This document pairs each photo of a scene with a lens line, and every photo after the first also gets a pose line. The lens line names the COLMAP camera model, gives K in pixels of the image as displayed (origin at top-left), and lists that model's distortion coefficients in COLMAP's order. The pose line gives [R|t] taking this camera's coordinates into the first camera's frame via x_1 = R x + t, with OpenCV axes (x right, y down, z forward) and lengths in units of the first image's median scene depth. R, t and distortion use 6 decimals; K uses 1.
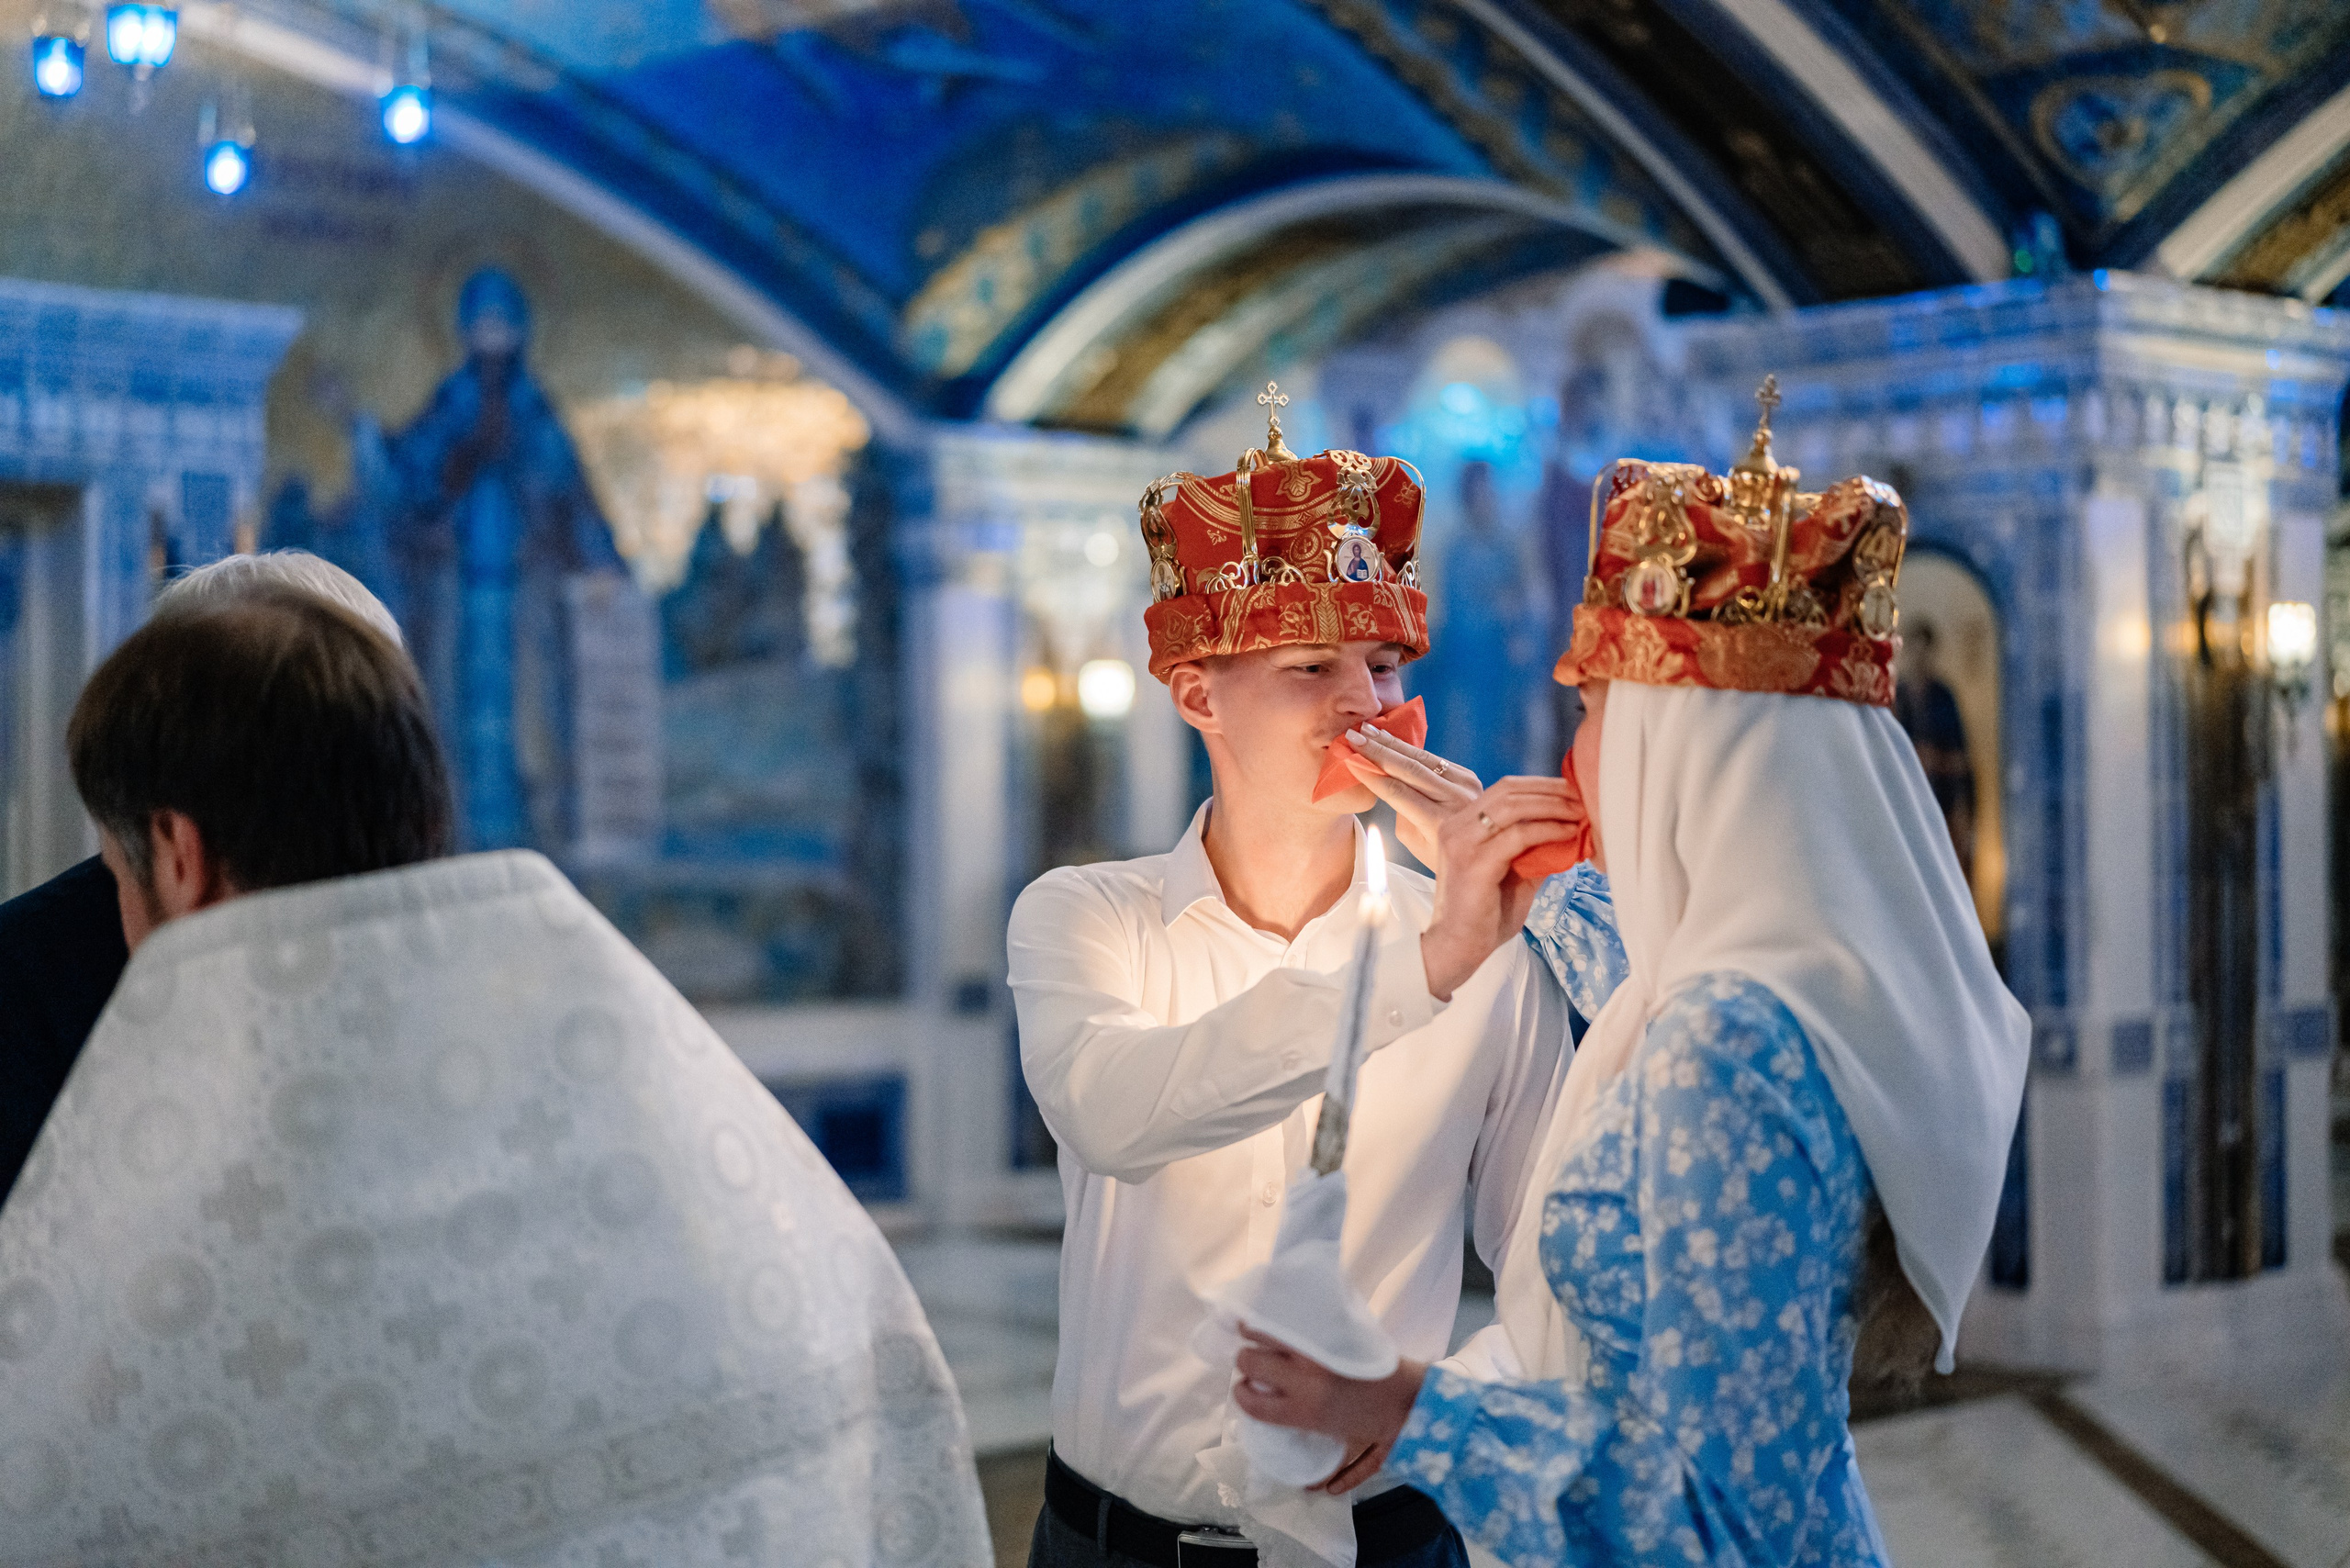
lens RADIAL K [[3737.6, 0, 1175.0], [0, 3737.6, 784.0], [0, 0, 1]] dist [-0.006044, -0.073269]
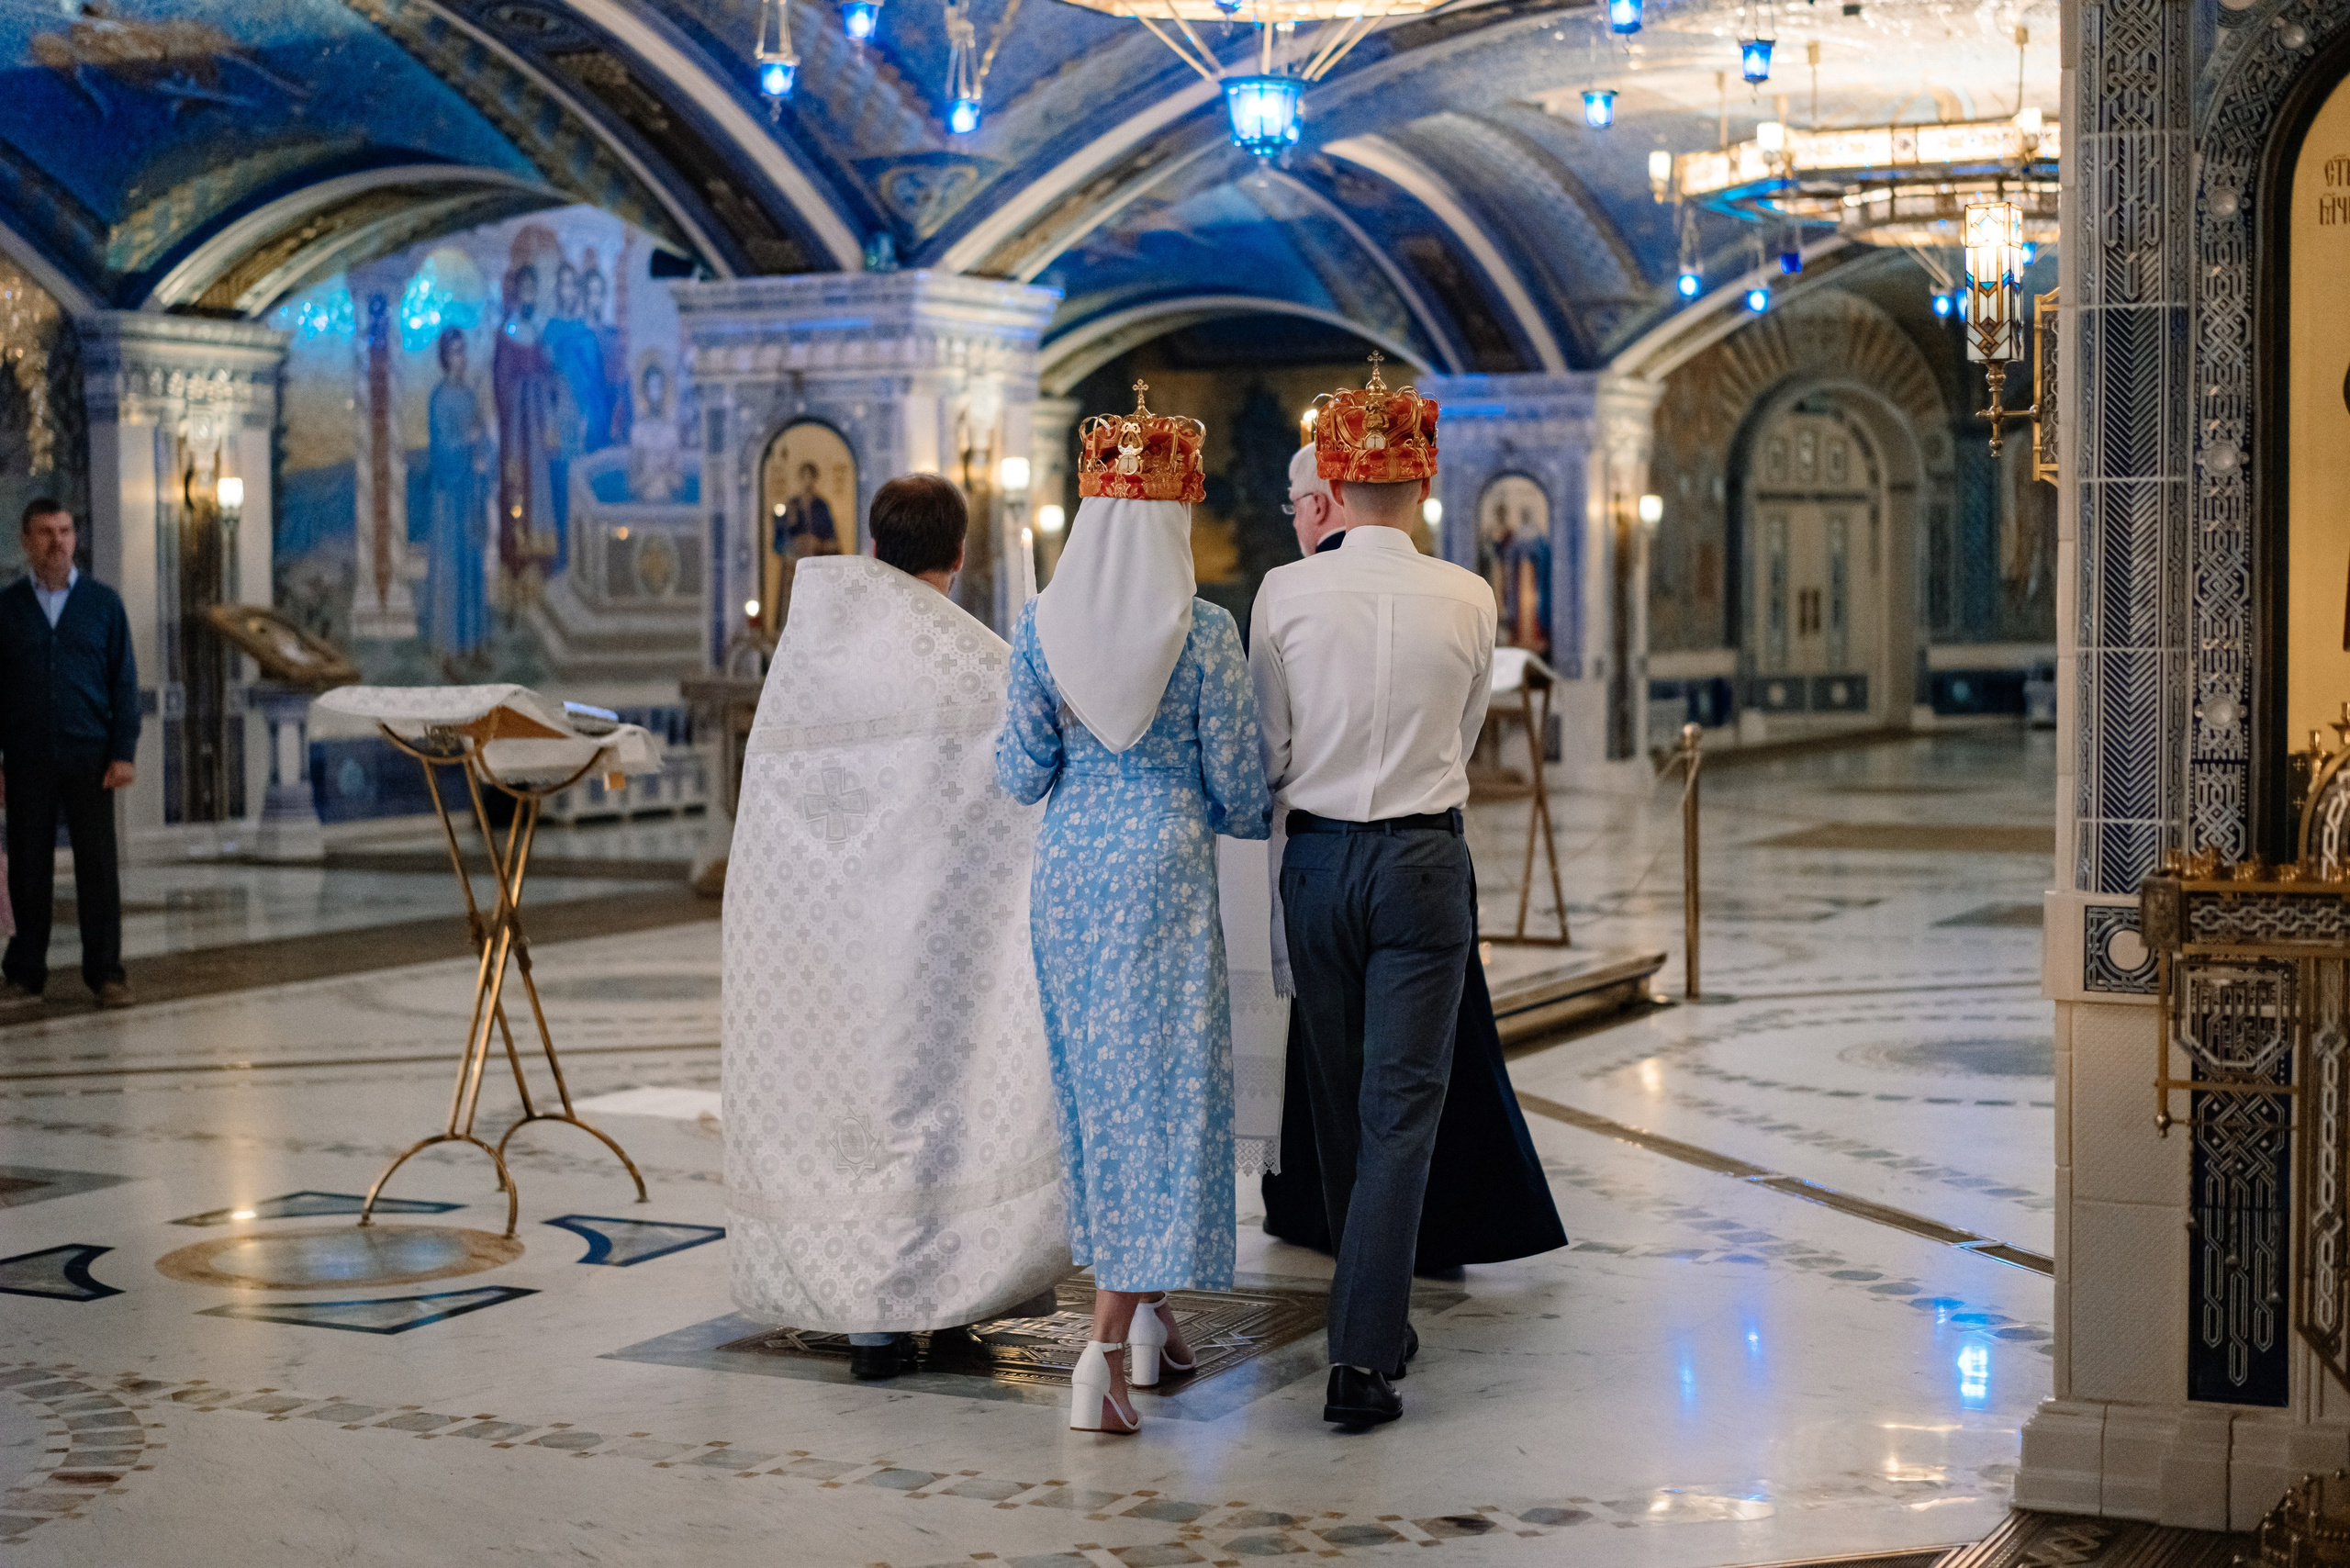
lens RADIAL K [[3737.6, 0, 1175.0], [0, 3737.6, 784.0], [0, 0, 1]] dist [-0.006044, -0.073269]
pose [[0.936512, -0.016030, 0.350268, -0.244550], [-0.004340, 0.998348, 0.057294, 0.004975], [-0.350608, -0.055177, 0.934896, -0.669298]]
